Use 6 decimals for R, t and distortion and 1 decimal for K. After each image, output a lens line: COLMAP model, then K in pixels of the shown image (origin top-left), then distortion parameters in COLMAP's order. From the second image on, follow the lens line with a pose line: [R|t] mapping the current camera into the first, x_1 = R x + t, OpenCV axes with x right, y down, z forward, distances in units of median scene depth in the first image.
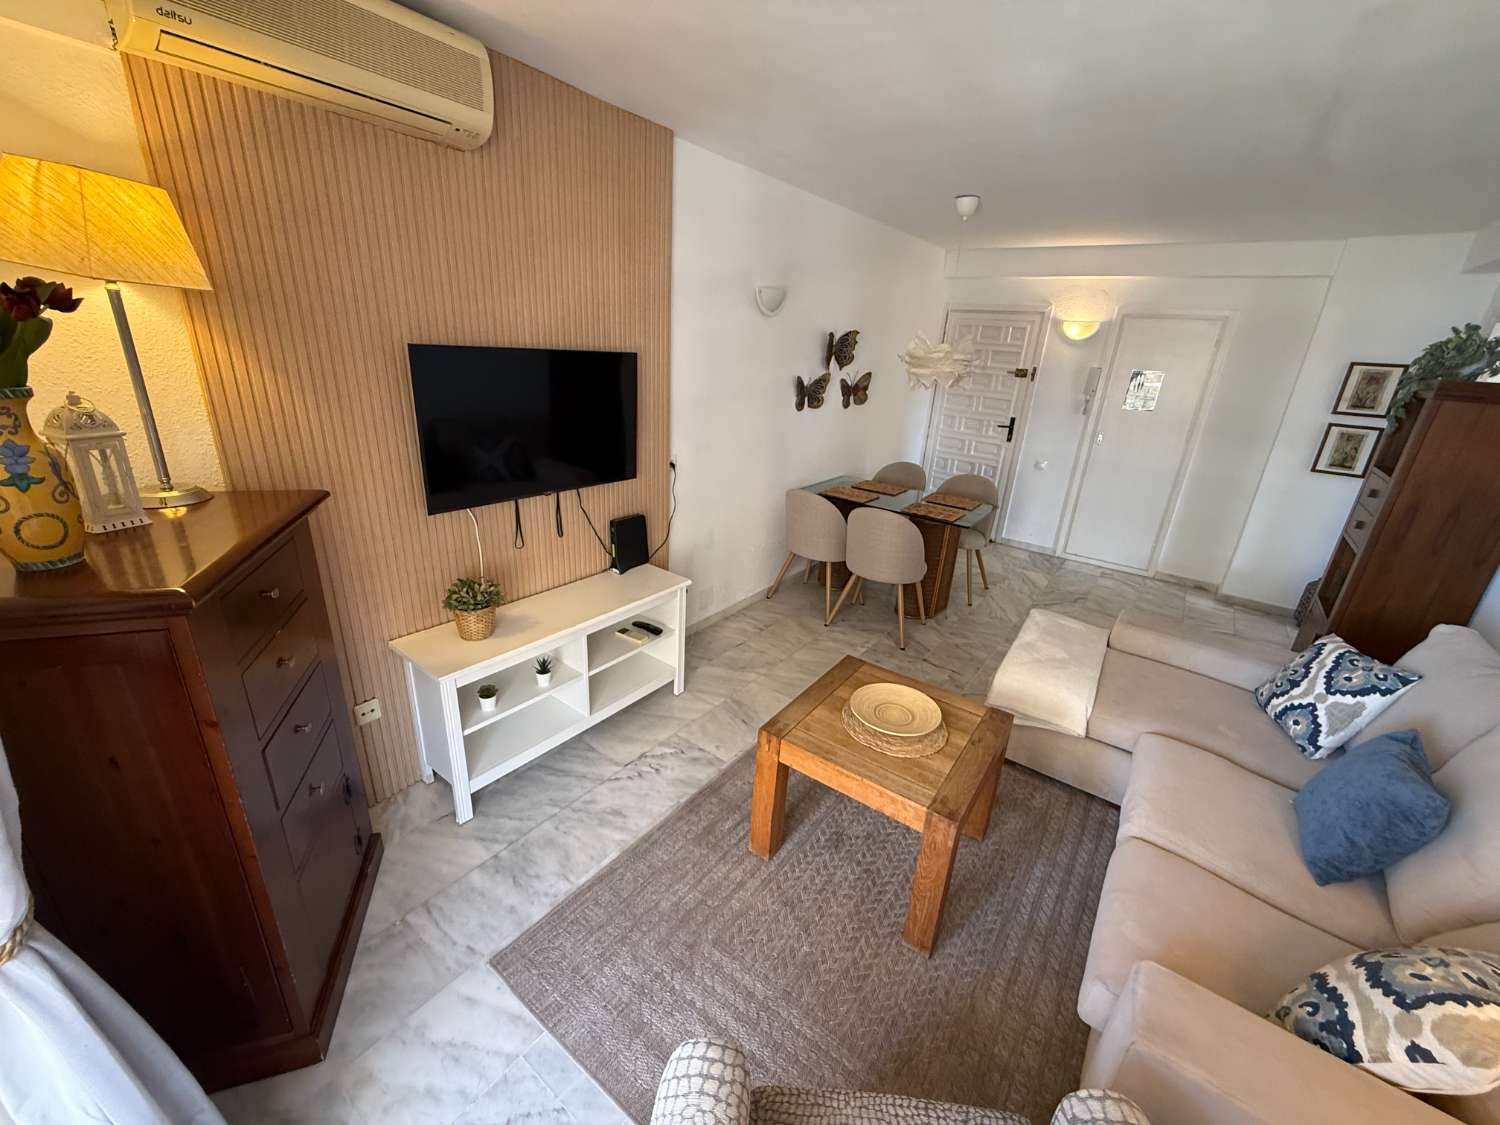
lens RADIAL K [[600.1, 0, 743.6], [0, 600.1, 561.9], [0, 0, 1]] dist [-0.001141, 0.000418]
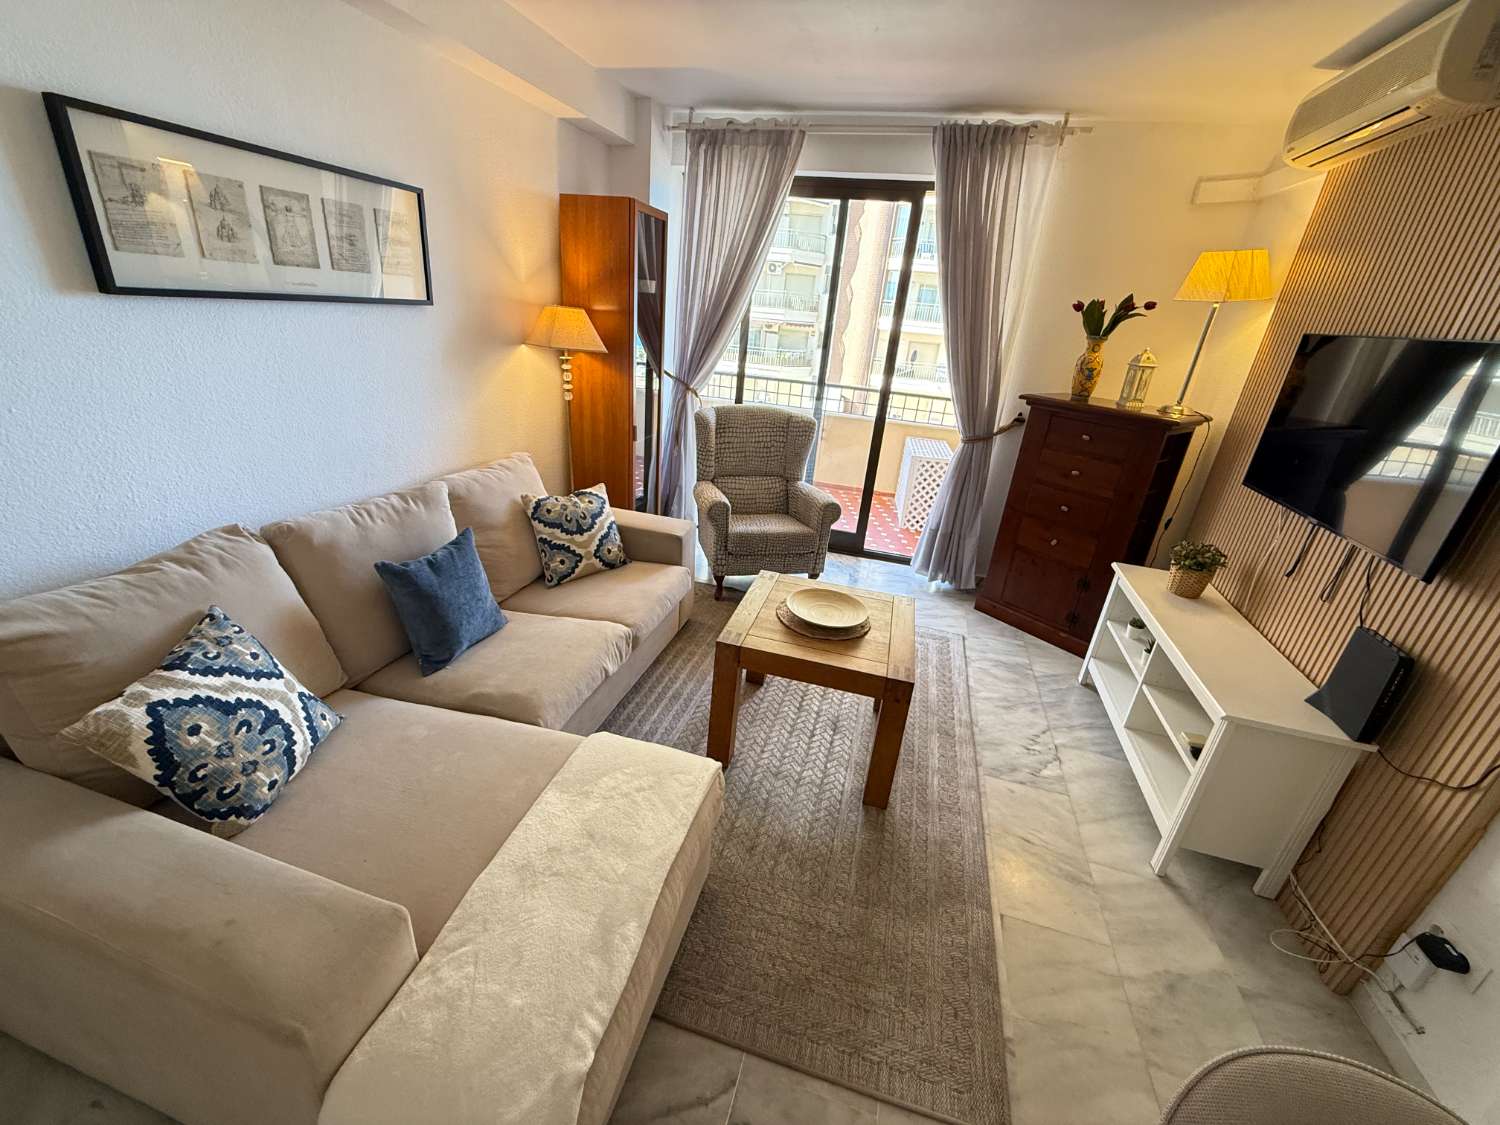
lens RADIAL K [[600.1, 0, 744.4], [0, 600.1, 562.6], [0, 0, 1]] dist [-0.001141, 0.000418]
pose [[-0.925855, 0.016350, -0.377526, 0.691832], [-0.249085, 0.724888, 0.642257, -0.411269], [0.284165, 0.688673, -0.667068, 1.407116]]
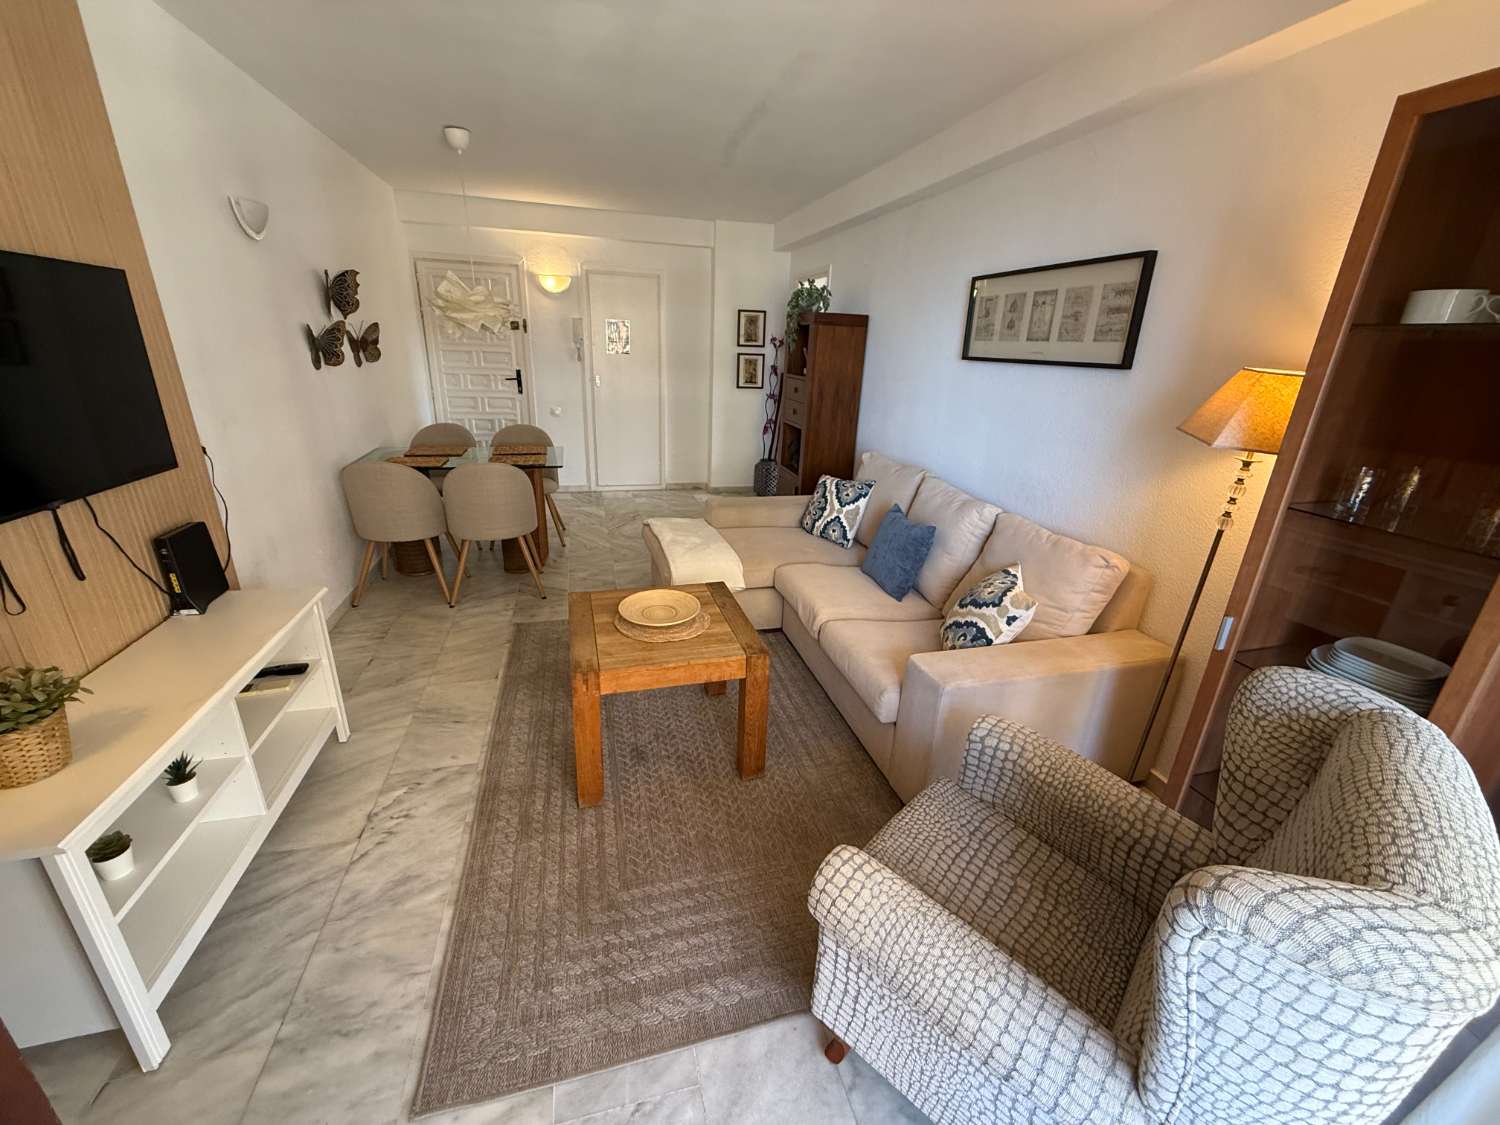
lens RADIAL K [[600.1, 0, 744.9], [0, 600.1, 562.0], [0, 0, 1]] dist [-0.001141, 0.000418]
pose [[0.618096, -0.301337, 0.726053, -0.365882], [0.270798, 0.948700, 0.163211, 0.024926], [-0.737988, 0.095734, 0.667989, 0.125067]]
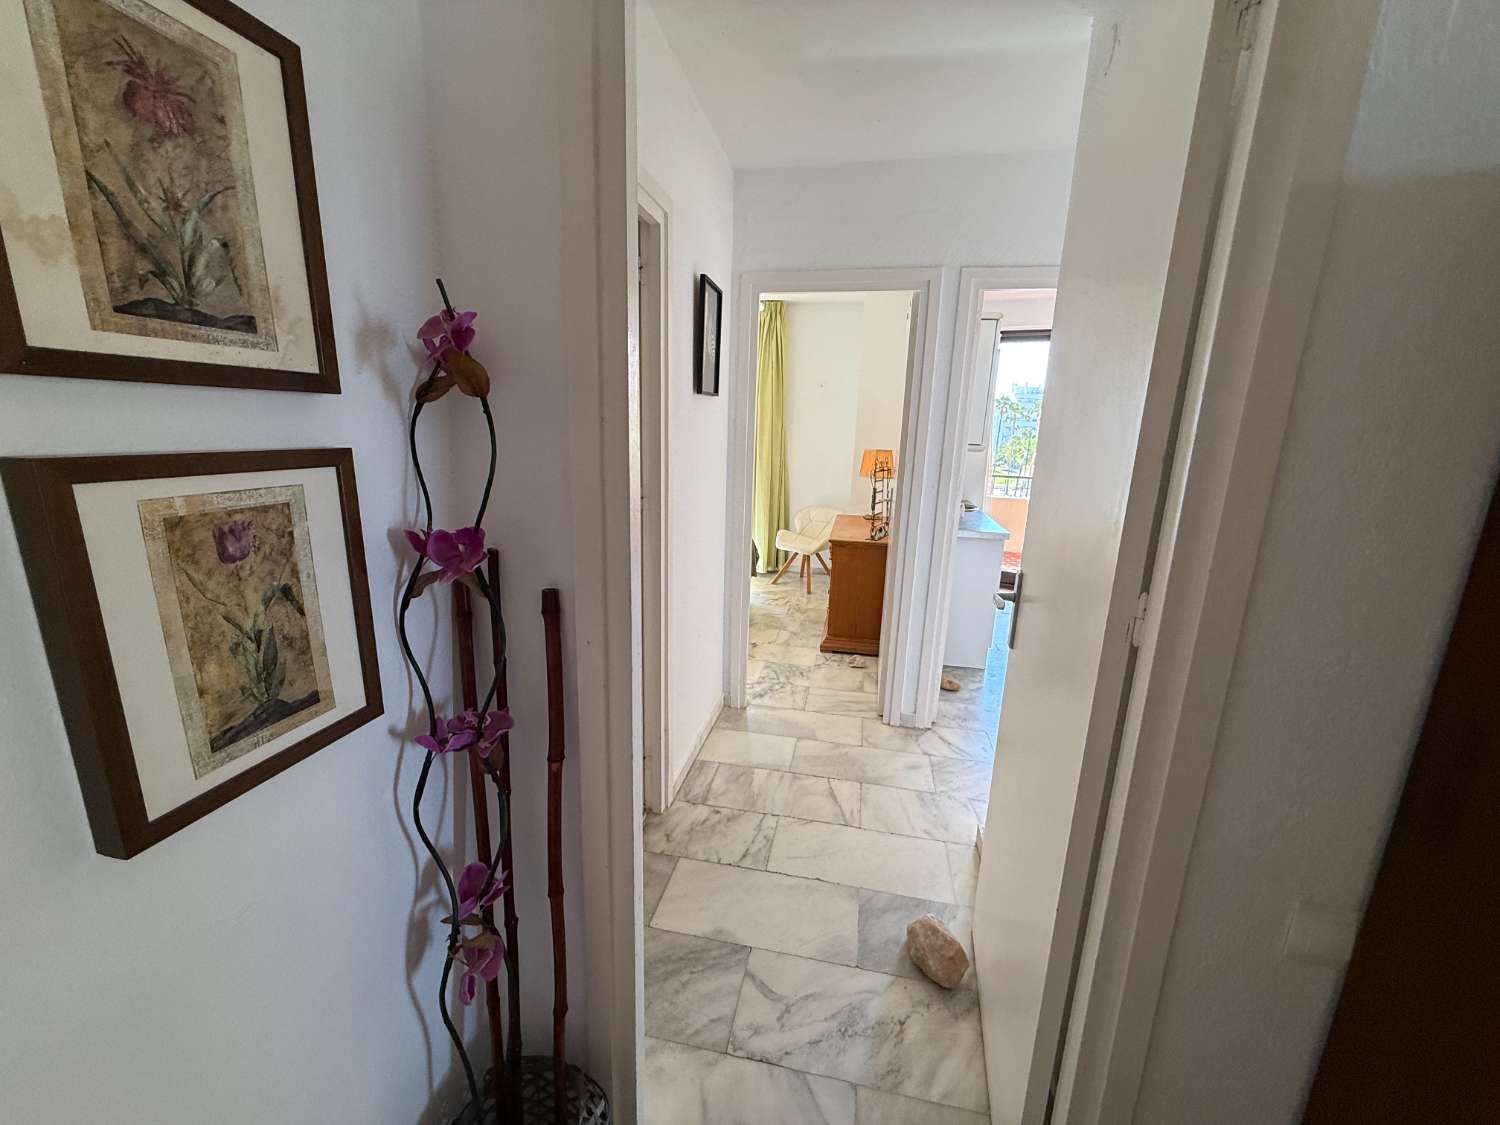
lens RADIAL K [[600.1, 0, 745.8], [0, 600.1, 566.7], [0, 0, 1]] dist [-0.001141, 0.000418]
pose [[-0.431717, -0.273878, 0.859425, 1.428937], [0.264421, 0.872505, 0.410873, -0.388728], [-0.862382, 0.404631, -0.304255, 1.608576]]
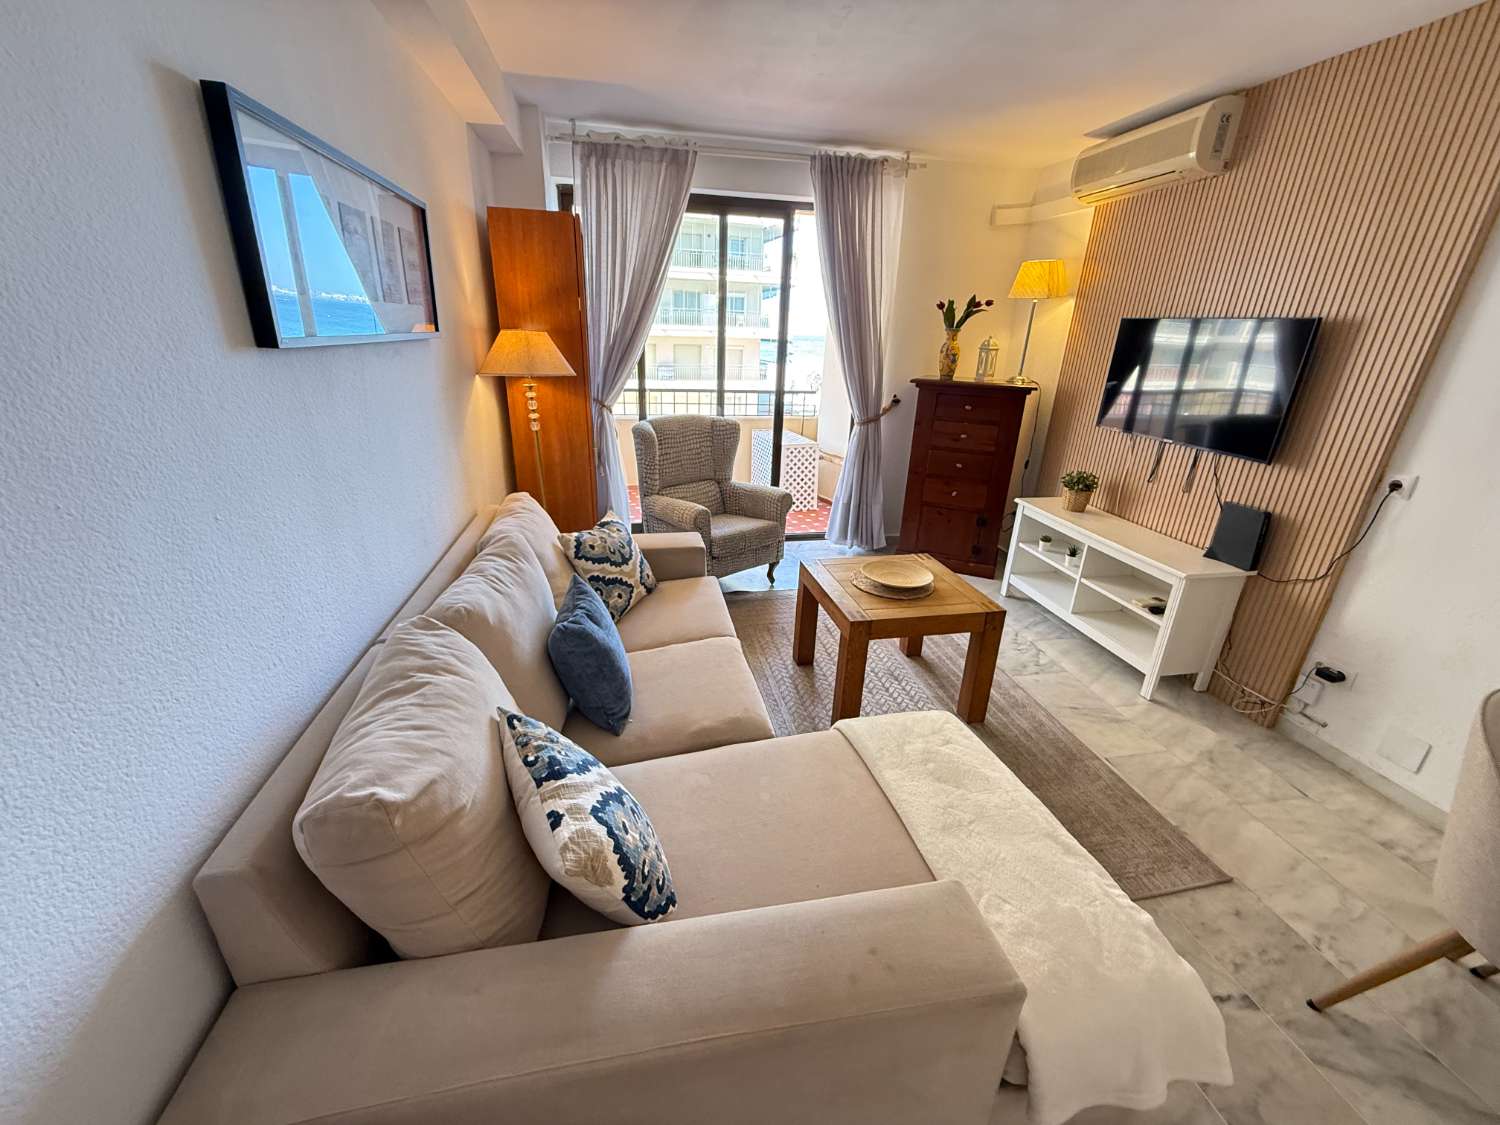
lens RADIAL K [[600.1, 0, 746.0], [0, 600.1, 562.6], [0, 0, 1]] dist [-0.001141, 0.000418]
pose [[-0.668774, 0.195579, -0.717279, 1.179638], [-0.322513, 0.792958, 0.516918, -0.279960], [0.669870, 0.577033, -0.467233, 1.179201]]
